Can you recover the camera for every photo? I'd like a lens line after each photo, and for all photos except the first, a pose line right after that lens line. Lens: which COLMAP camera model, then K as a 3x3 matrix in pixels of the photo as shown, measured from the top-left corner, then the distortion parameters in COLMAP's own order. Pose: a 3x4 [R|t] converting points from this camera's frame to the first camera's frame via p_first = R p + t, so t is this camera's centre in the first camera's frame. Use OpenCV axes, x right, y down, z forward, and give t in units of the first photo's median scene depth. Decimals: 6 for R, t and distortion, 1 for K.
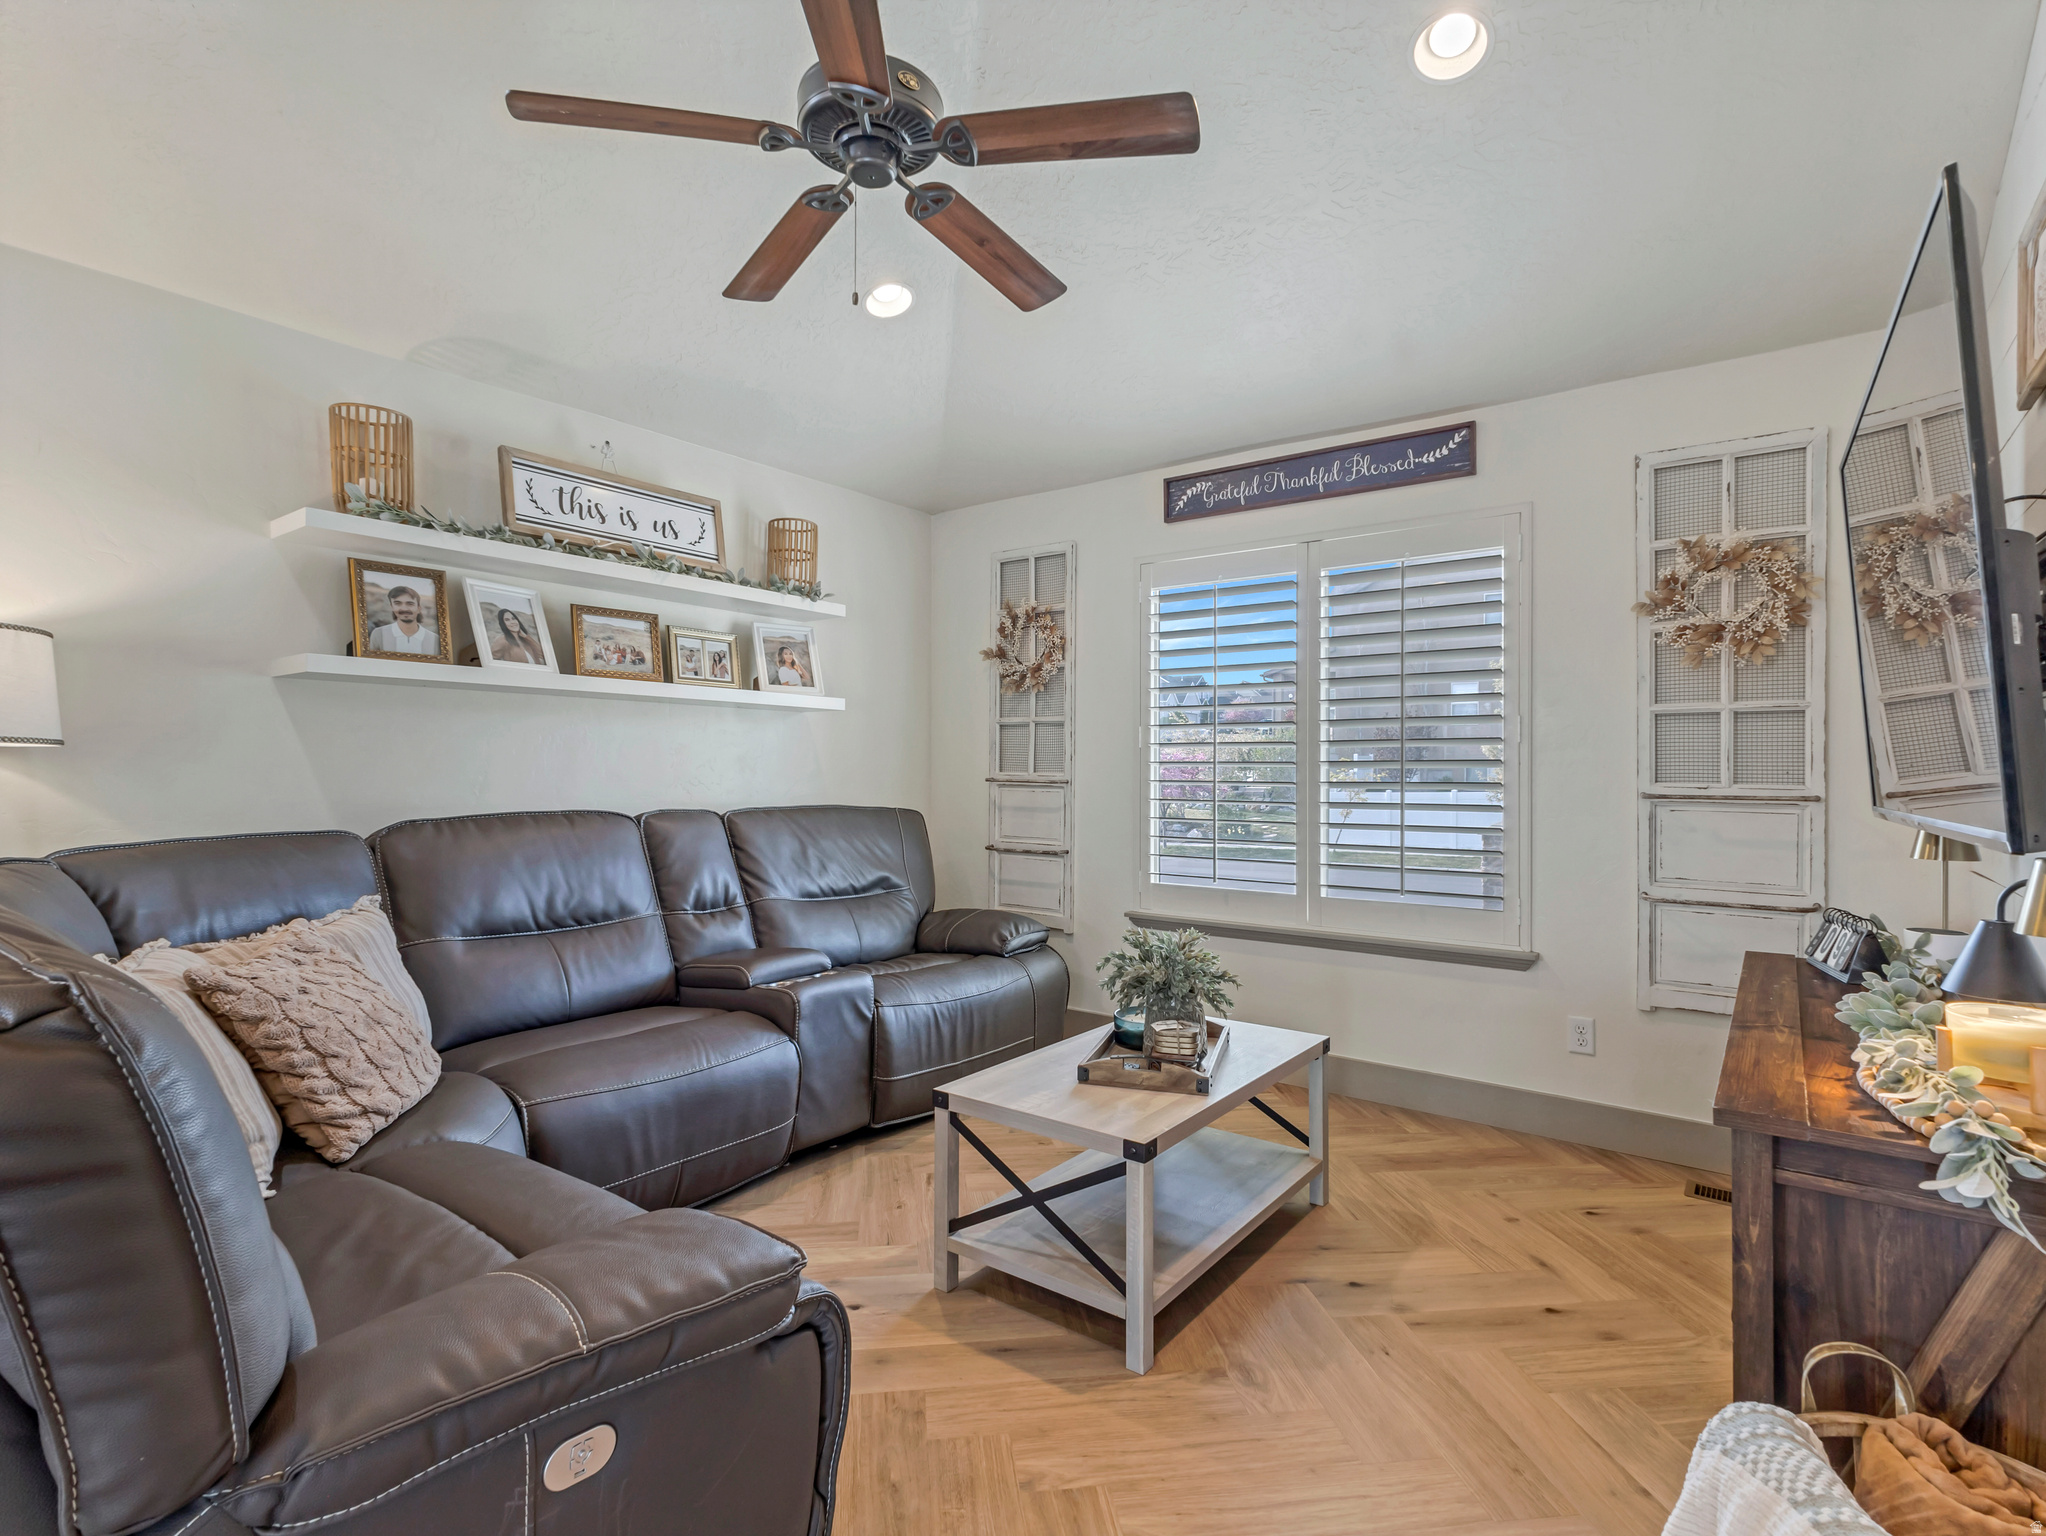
lens RADIAL K [[1011.5, 0, 1018.6], [0, 1011.5, 772.4], [0, 0, 1]] dist [0.002303, 0.000804]
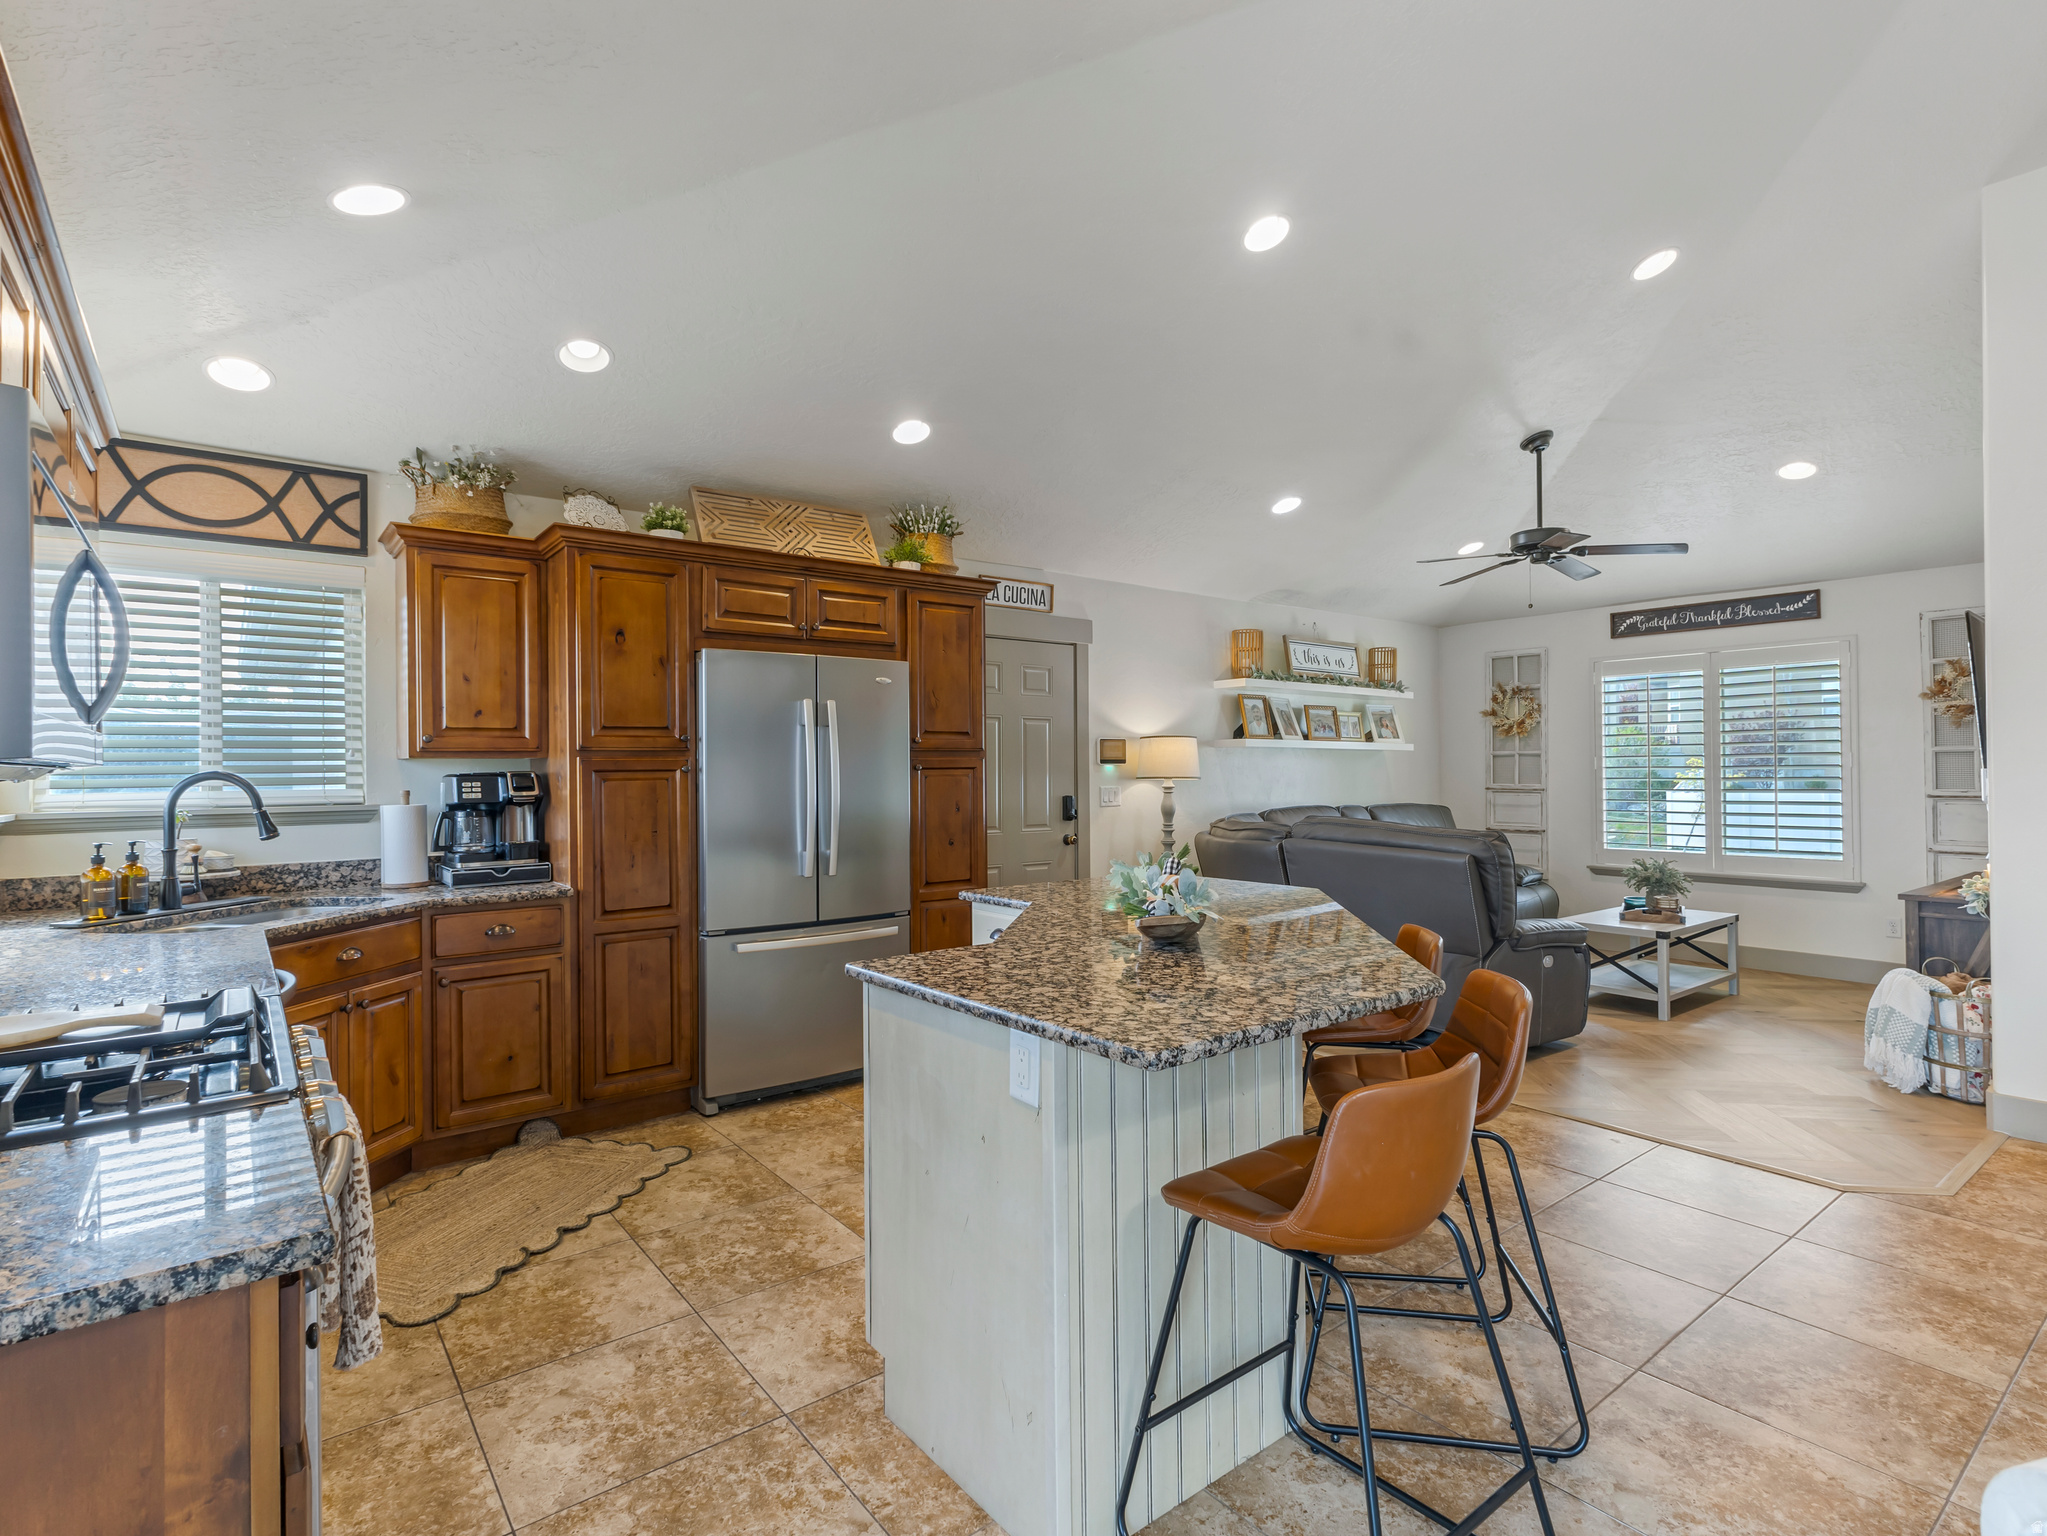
lens RADIAL K [[1012.0, 0, 1022.2], [0, 1012.0, 766.7], [0, 0, 1]] dist [0.002303, 0.000804]
pose [[0.964580, -0.011801, -0.263527, -0.410125], [0.009281, 0.999899, -0.010804, -0.021907], [0.263628, 0.007976, 0.964592, -1.022504]]
